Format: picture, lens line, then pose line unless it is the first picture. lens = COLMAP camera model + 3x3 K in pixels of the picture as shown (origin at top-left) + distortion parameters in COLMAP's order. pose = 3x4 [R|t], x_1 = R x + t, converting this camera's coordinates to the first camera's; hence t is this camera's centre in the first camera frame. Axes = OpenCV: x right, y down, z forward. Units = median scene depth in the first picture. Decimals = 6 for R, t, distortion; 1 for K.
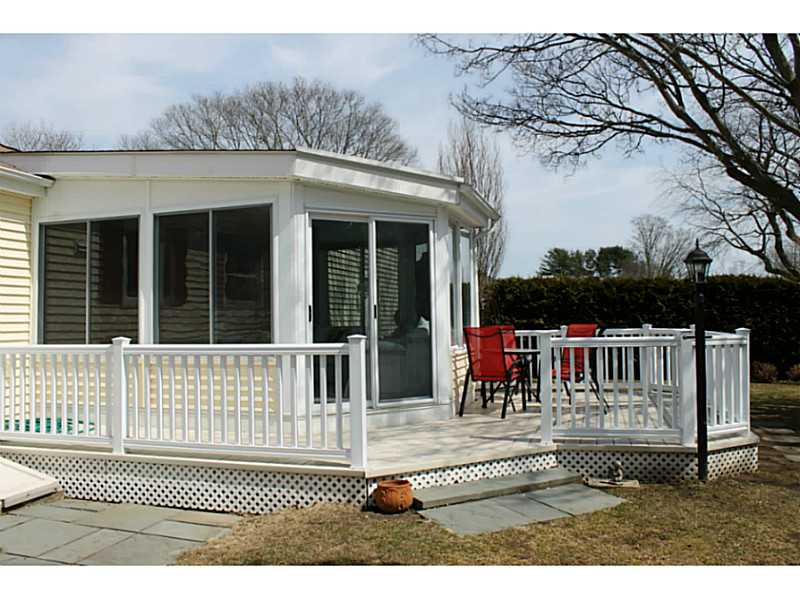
lens RADIAL K [[683.8, 0, 400.0], [0, 683.8, 299.5], [0, 0, 1]] dist [-0.140017, 0.006470]
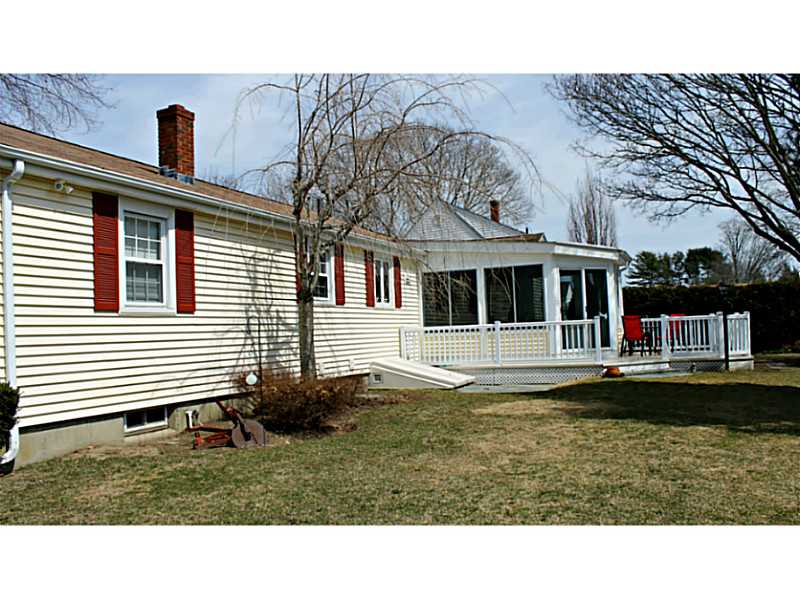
lens RADIAL K [[803.3, 0, 400.0], [0, 803.3, 299.5], [0, 0, 1]] dist [-0.063899, 0.001357]
pose [[0.997656, -0.027832, -0.062514, -0.381902], [0.027178, 0.999567, -0.011291, -0.000491], [0.062801, 0.009565, 0.997980, -1.341931]]
